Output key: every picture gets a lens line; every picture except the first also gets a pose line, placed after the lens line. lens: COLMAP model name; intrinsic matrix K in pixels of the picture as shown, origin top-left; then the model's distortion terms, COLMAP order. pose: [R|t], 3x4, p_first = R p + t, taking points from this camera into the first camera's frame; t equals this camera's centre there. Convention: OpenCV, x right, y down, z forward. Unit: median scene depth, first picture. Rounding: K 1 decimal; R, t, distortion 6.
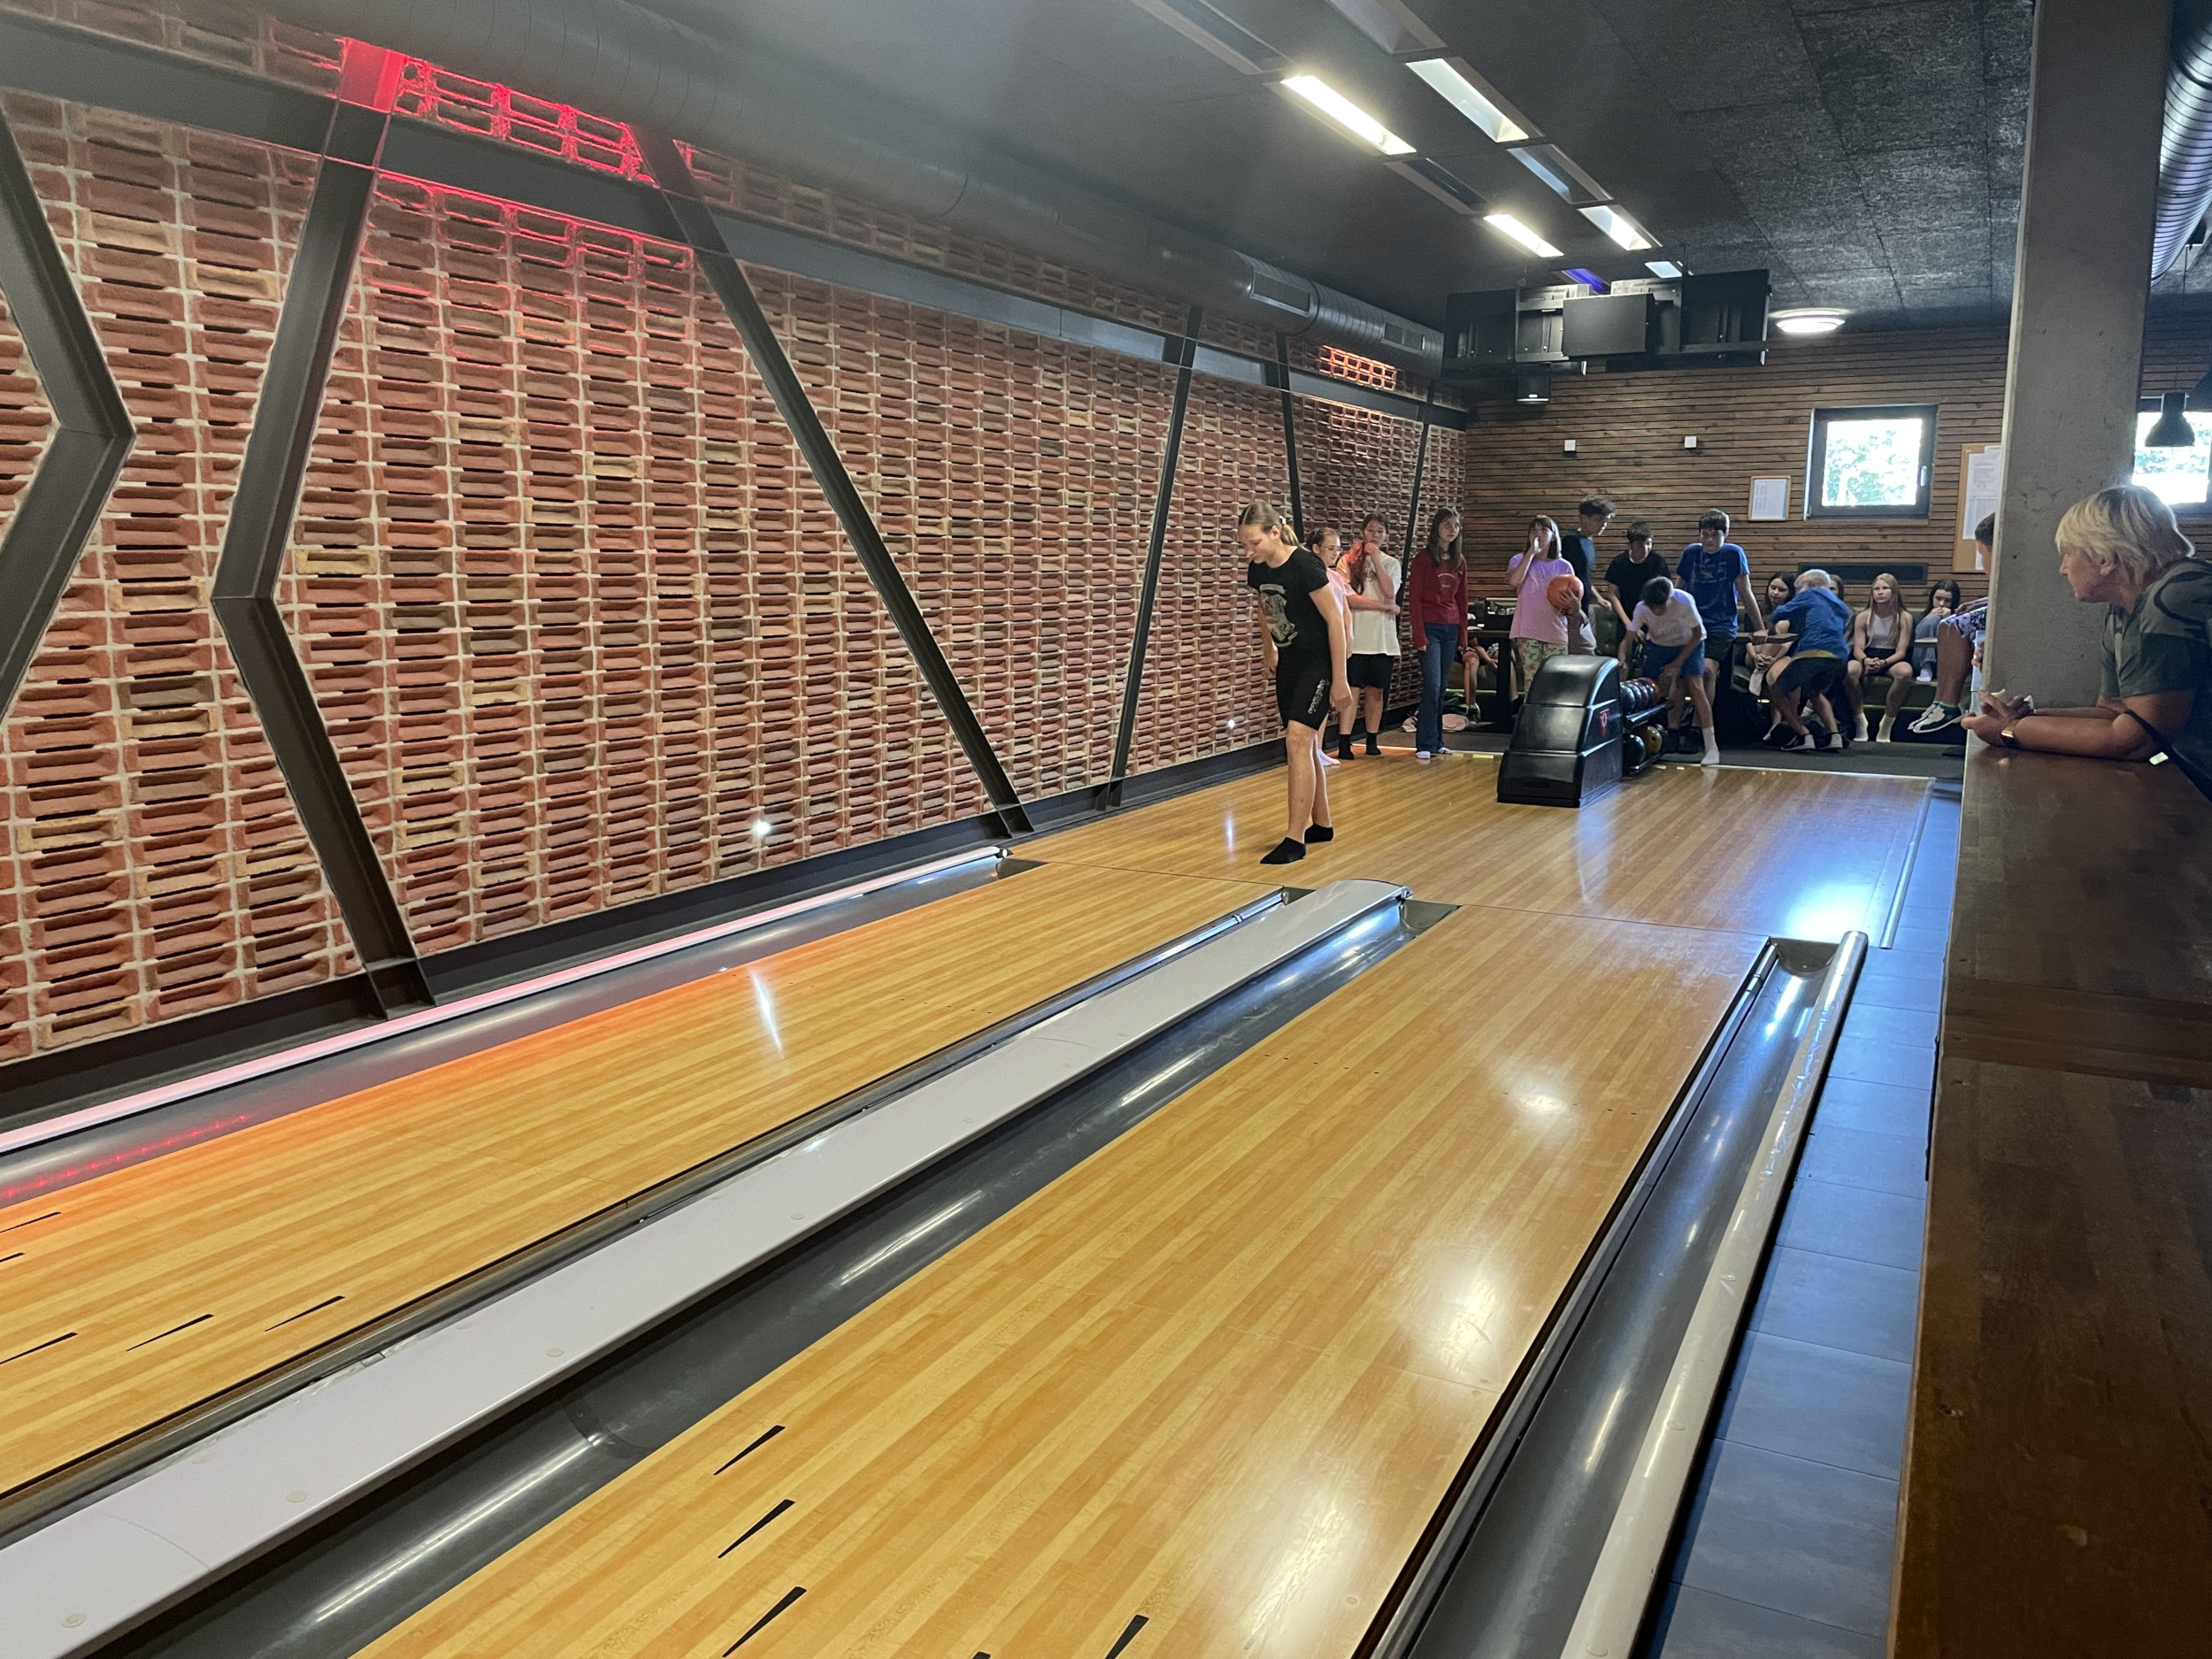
lens RADIAL K [[1690.8, 0, 1150.4], [0, 1690.8, 809.2], [0, 0, 1]] dist [0.086770, -0.114132]
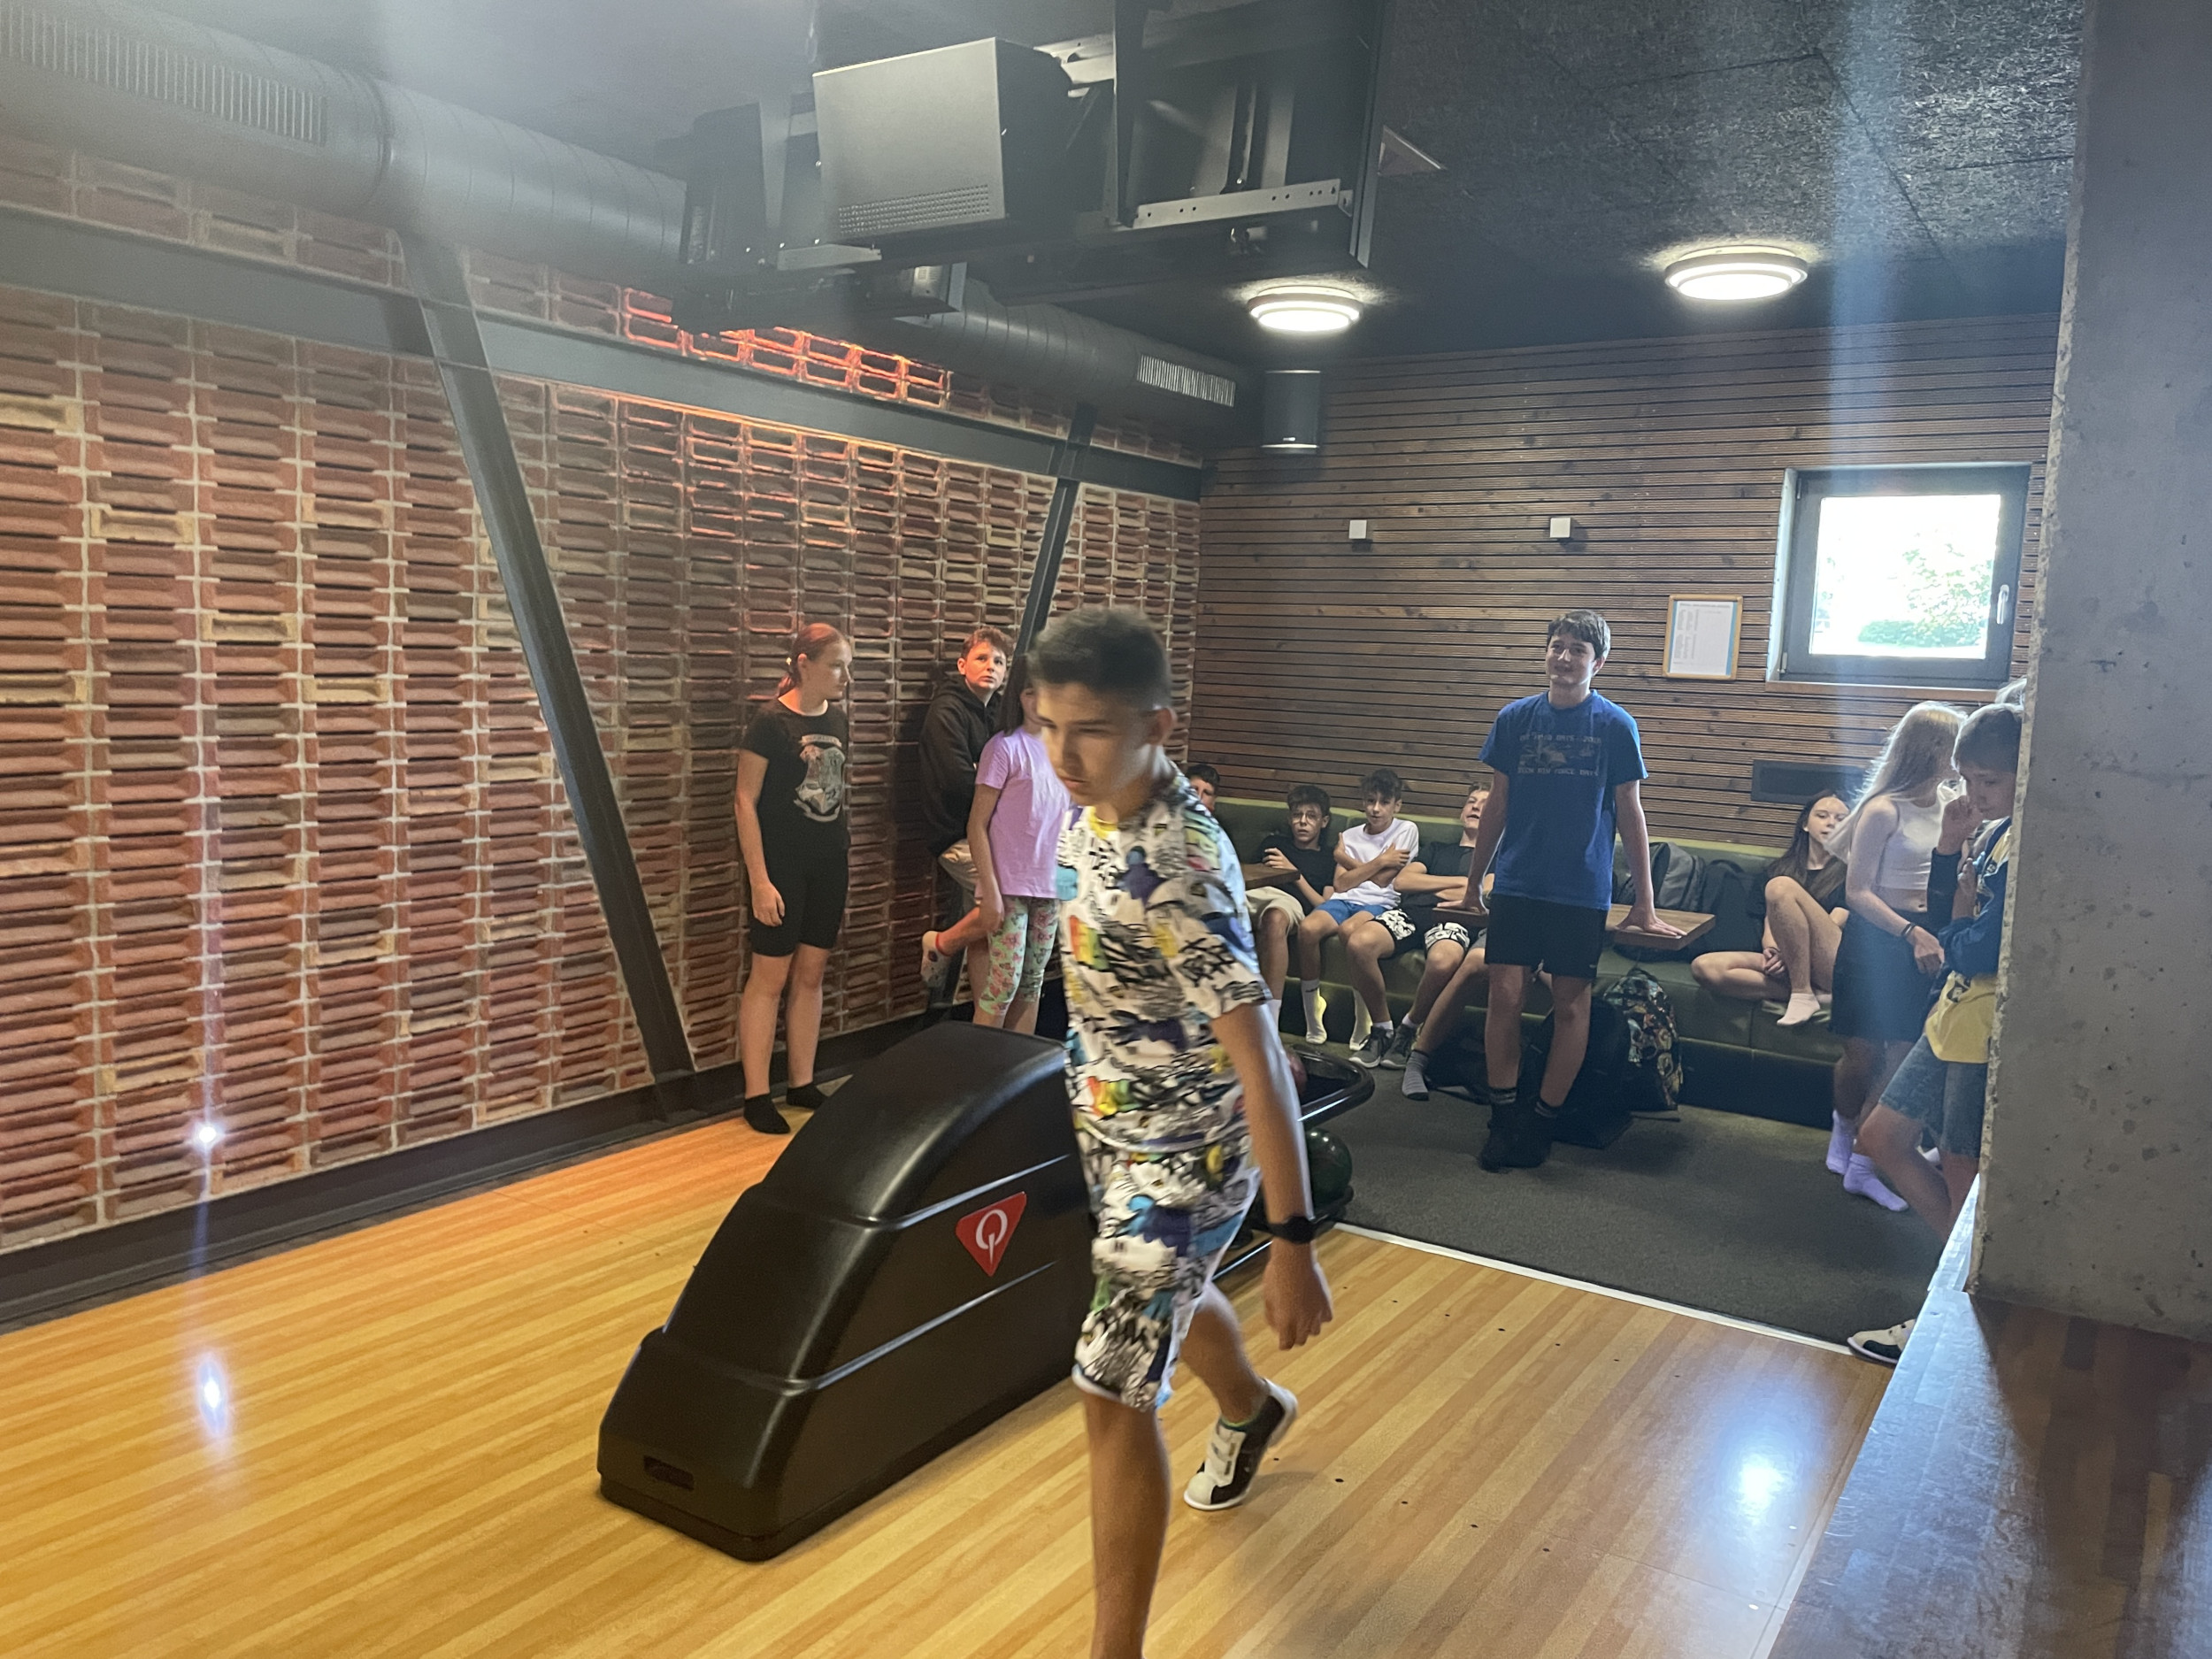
lens RADIAL K [[1690.8, 0, 1111.7], [0, 1690.8, 829.8], [0, 0, 1]] dist [0.086770, -0.114132]
pose [[0.993615, 0.047647, -0.102269, 0.513114], [-0.051777, 0.997931, -0.038118, -0.200462], [0.100241, 0.043170, 0.994026, 0.992000]]
